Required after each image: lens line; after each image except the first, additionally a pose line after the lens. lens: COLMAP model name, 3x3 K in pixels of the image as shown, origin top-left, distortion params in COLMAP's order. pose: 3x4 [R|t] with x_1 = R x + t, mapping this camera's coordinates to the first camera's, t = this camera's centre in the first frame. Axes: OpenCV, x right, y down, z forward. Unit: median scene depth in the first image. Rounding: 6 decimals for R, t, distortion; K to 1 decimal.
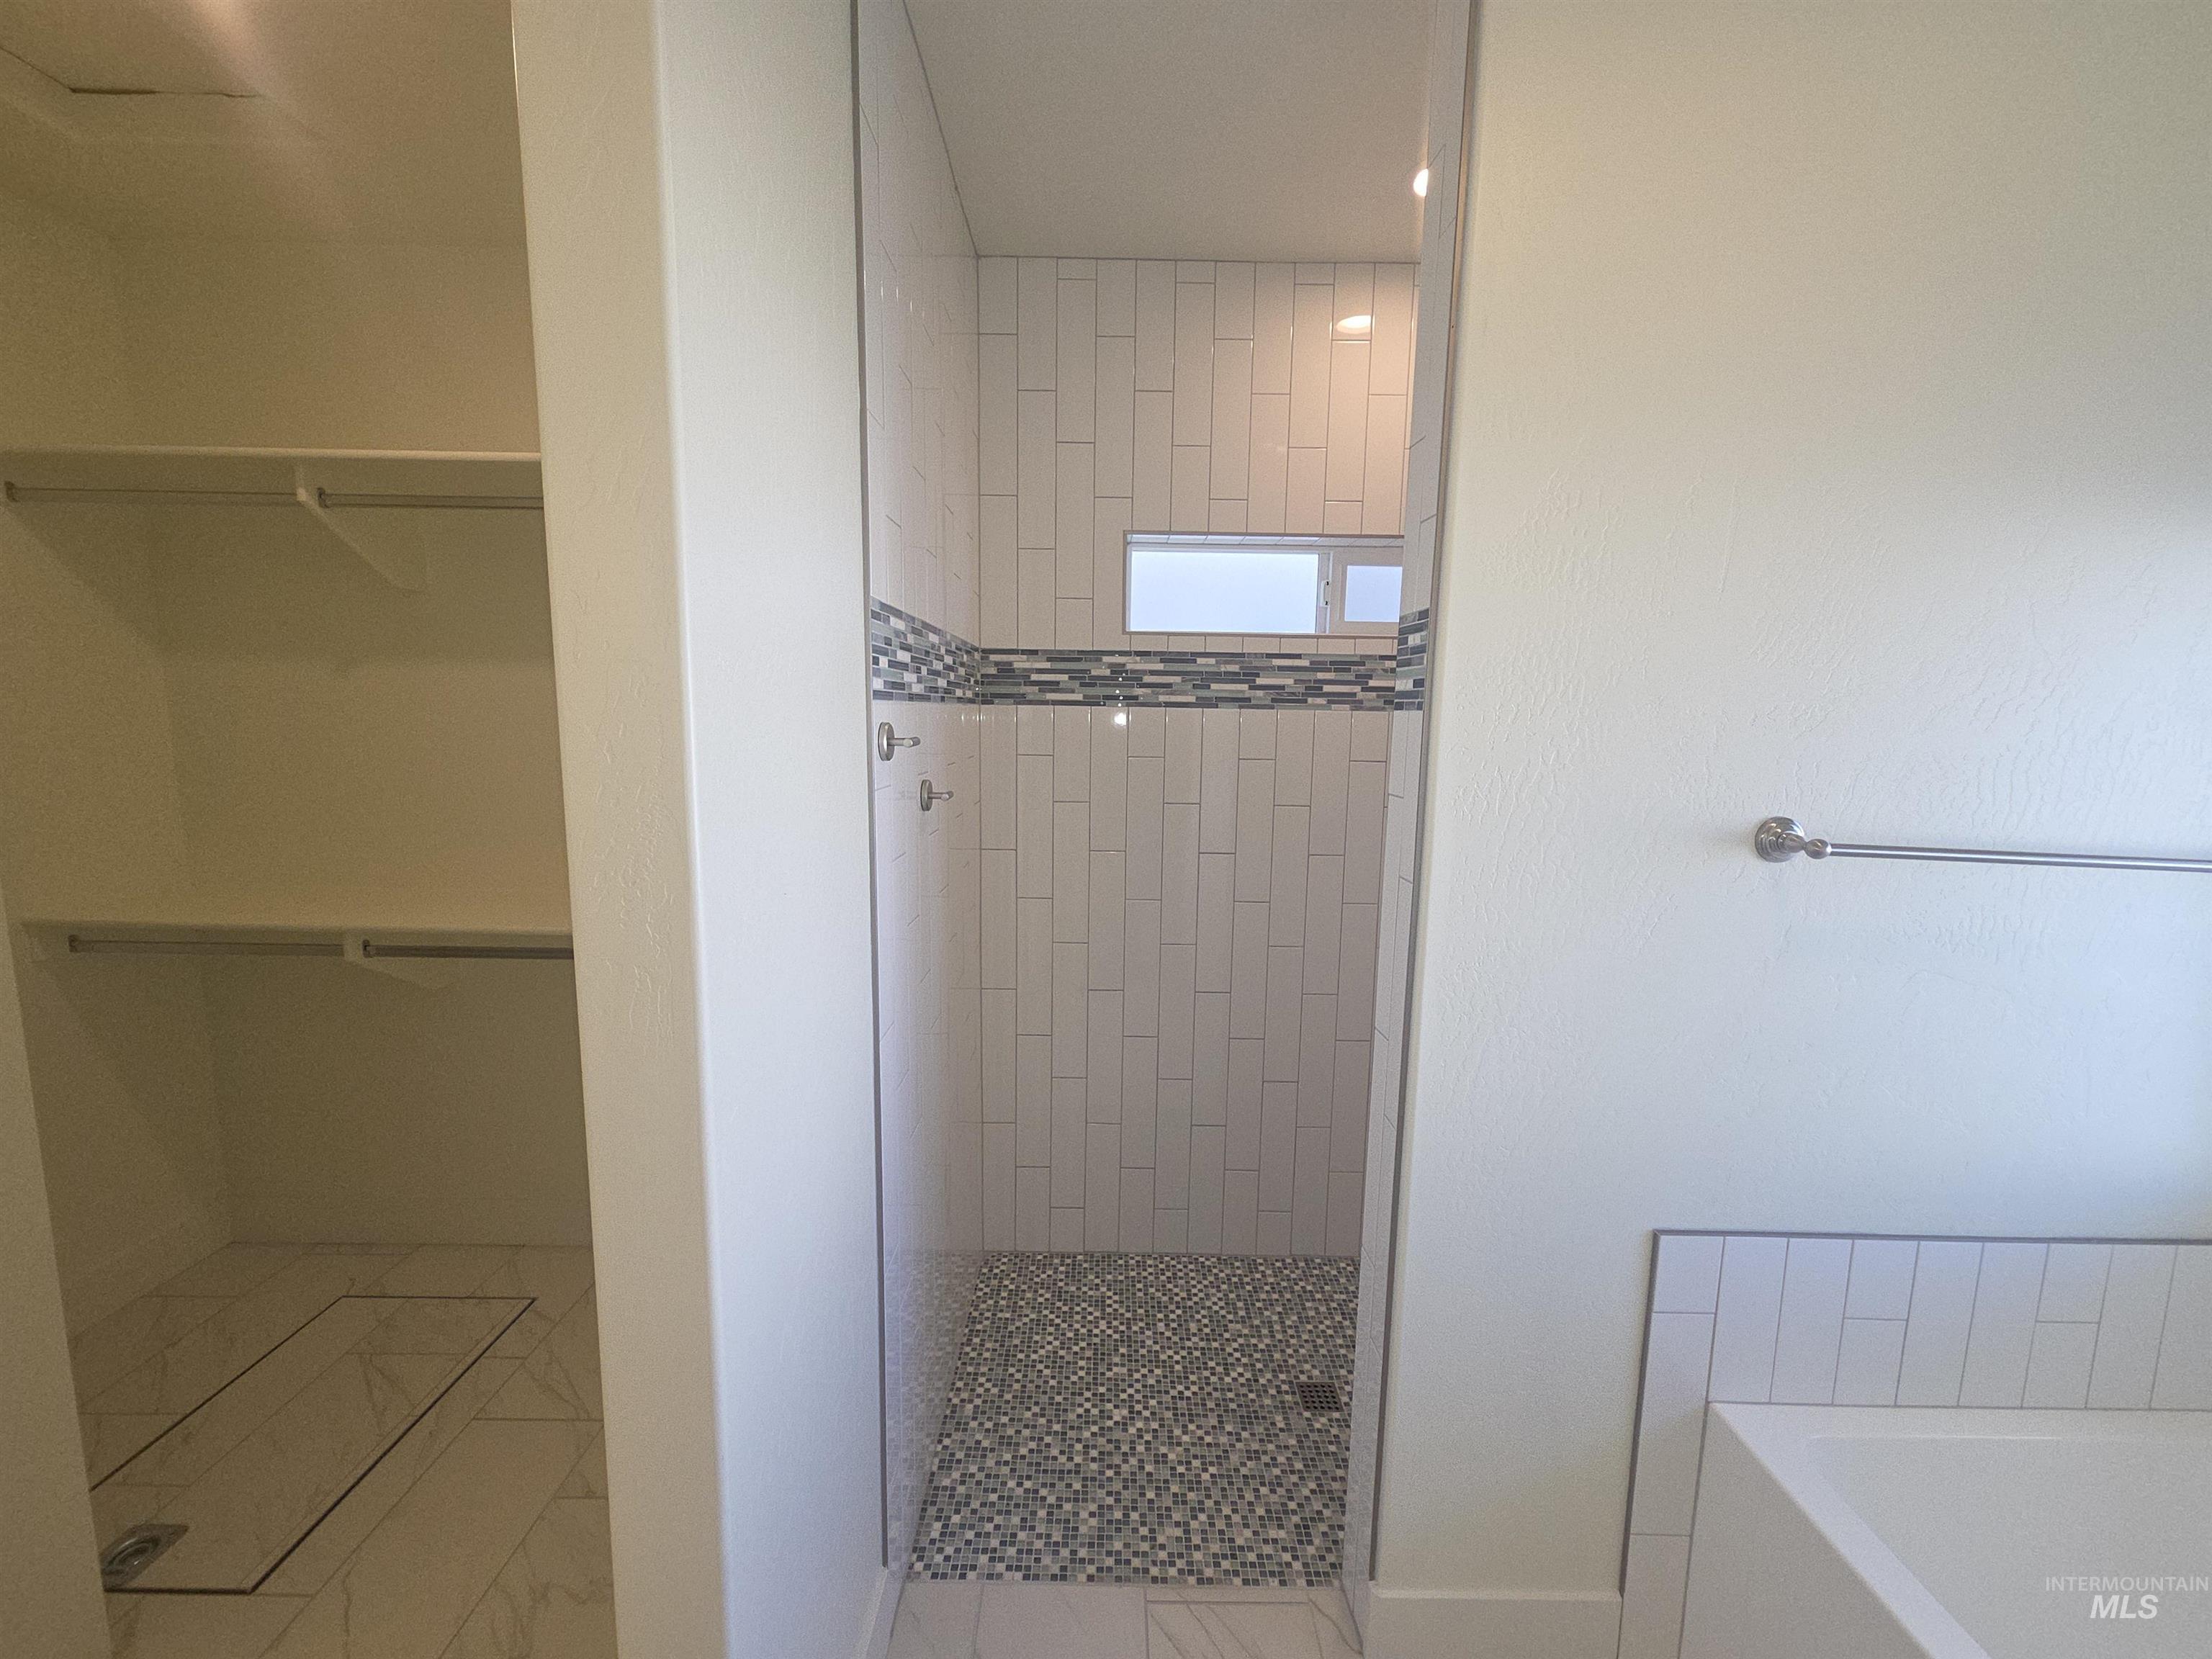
lens RADIAL K [[893.3, 0, 1110.1], [0, 893.3, 844.9], [0, 0, 1]] dist [-0.001226, -0.000608]
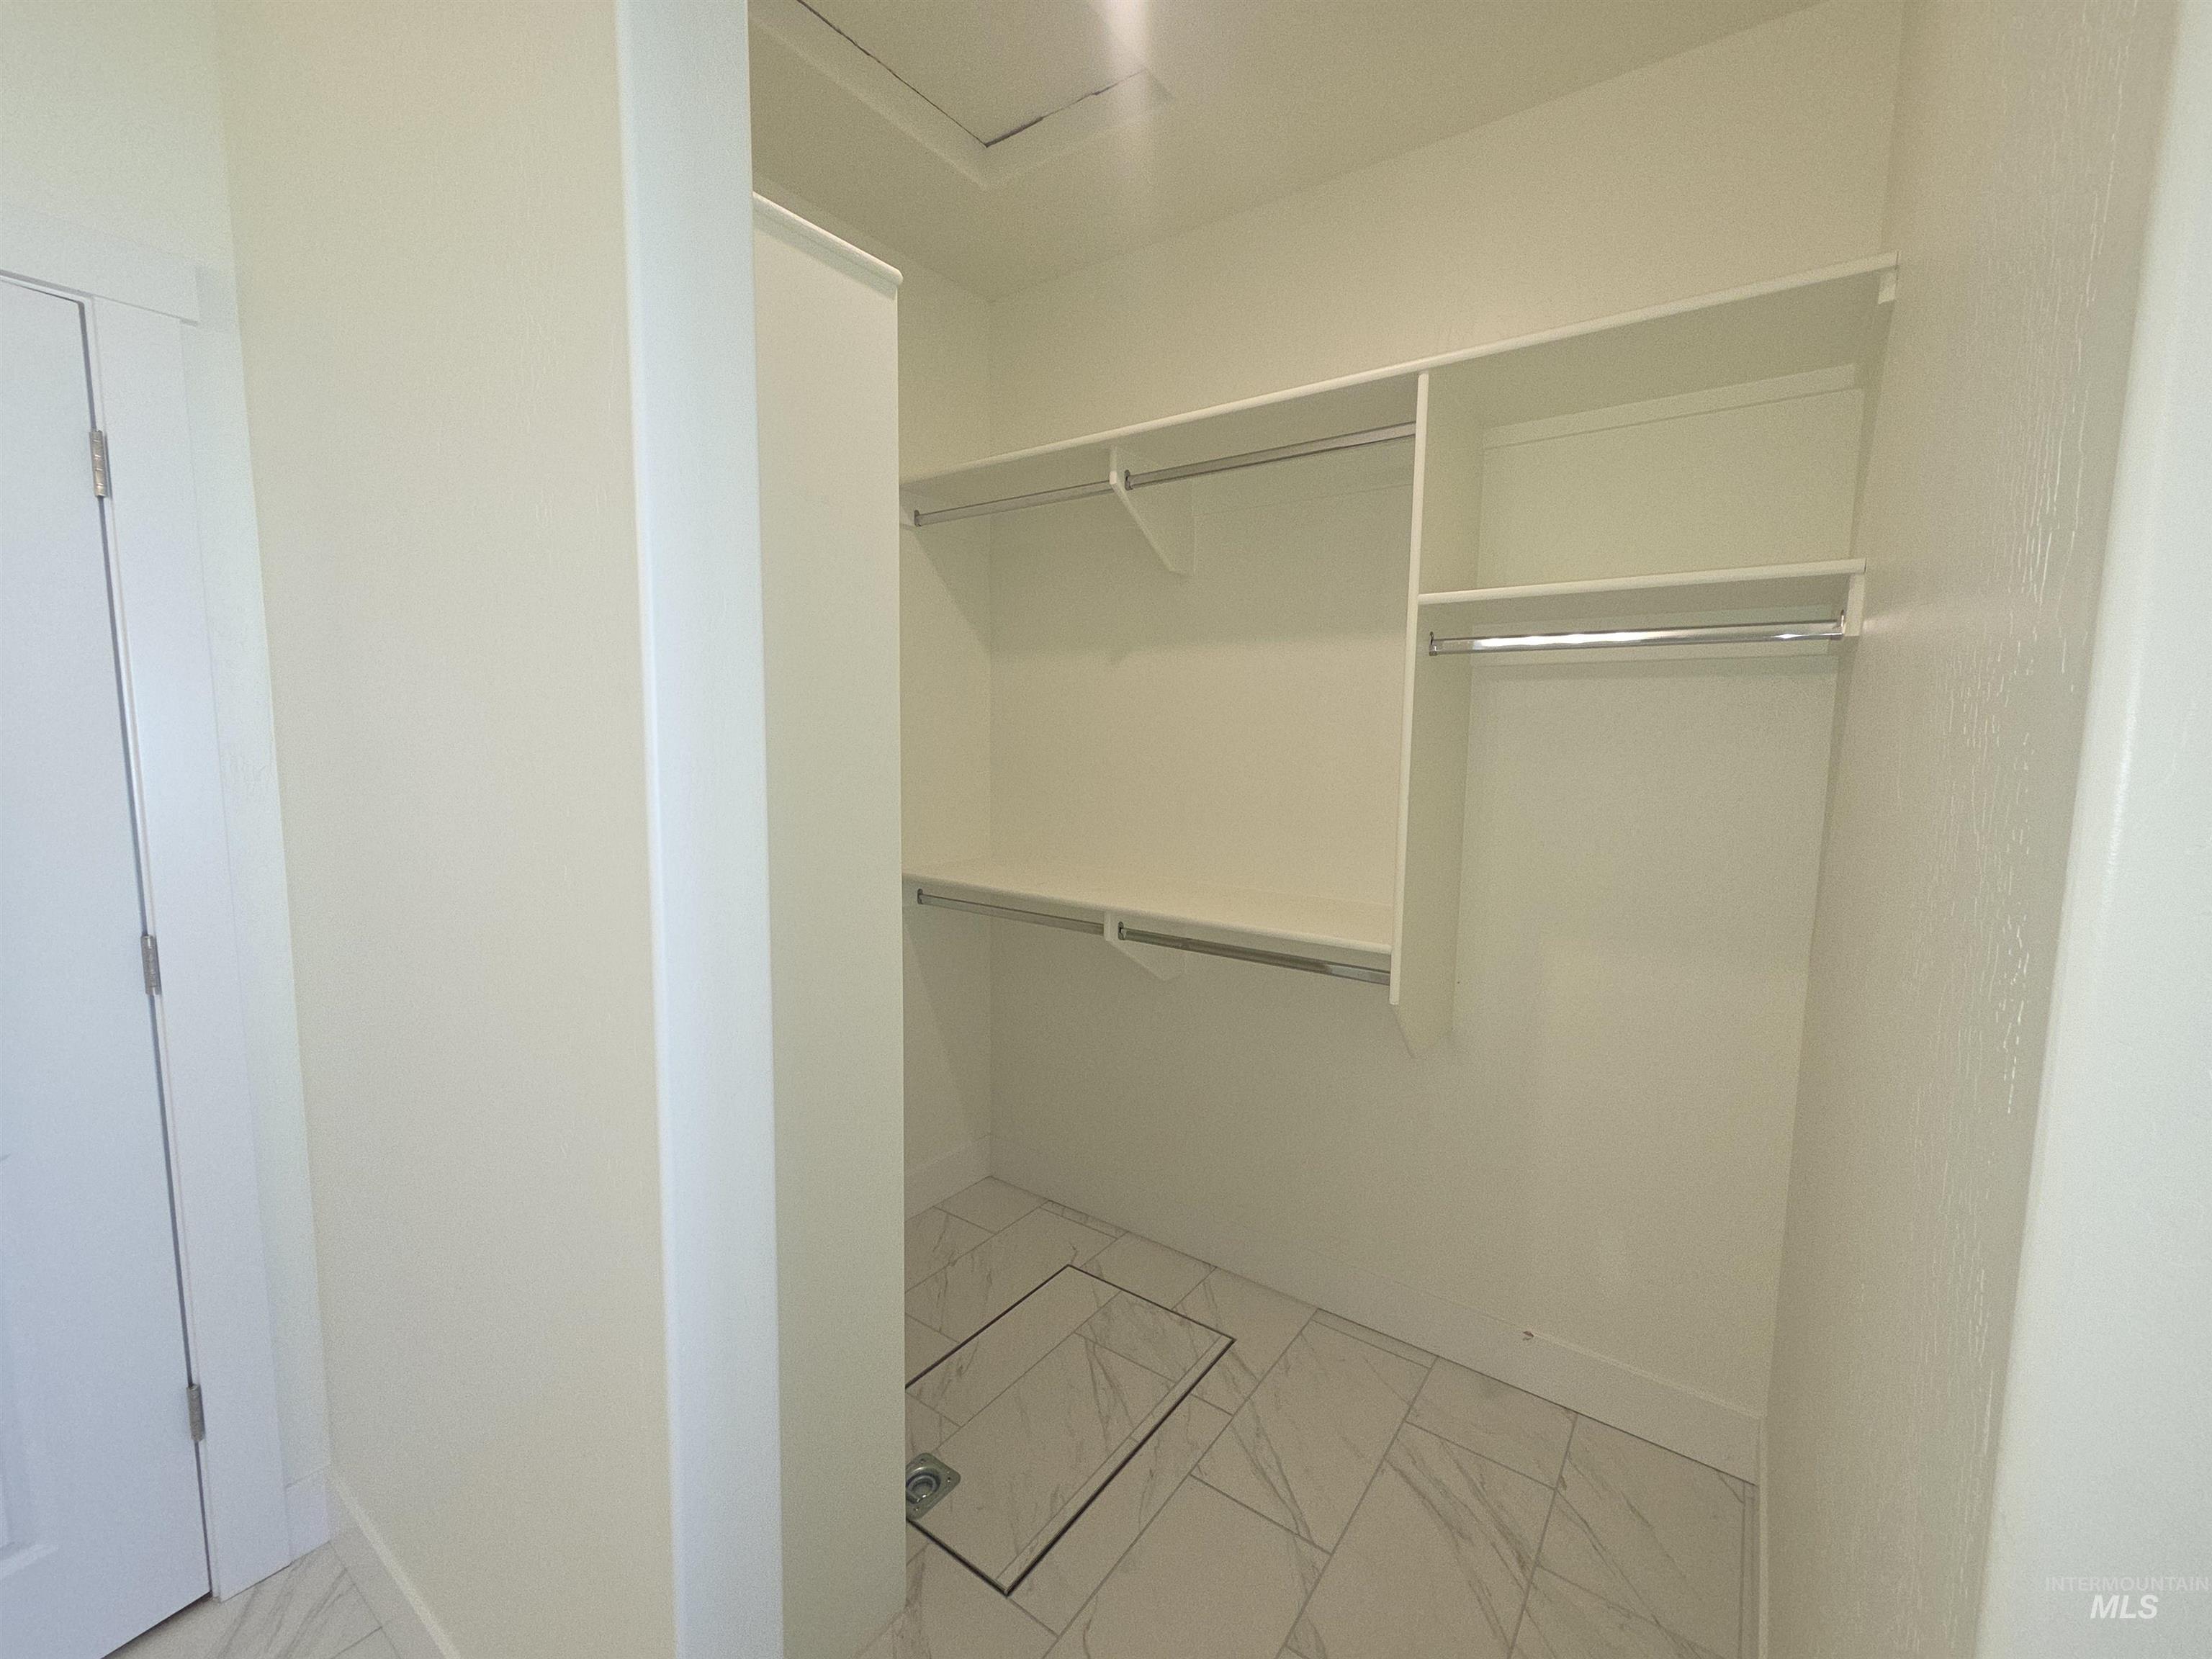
lens RADIAL K [[909.0, 0, 1106.0], [0, 909.0, 829.5], [0, 0, 1]] dist [0.000329, -0.000054]
pose [[0.805524, 0.057059, -0.589809, -0.260655], [-0.078522, 0.996854, -0.010803, 0.016437], [0.587337, 0.055015, 0.807471, 0.168767]]
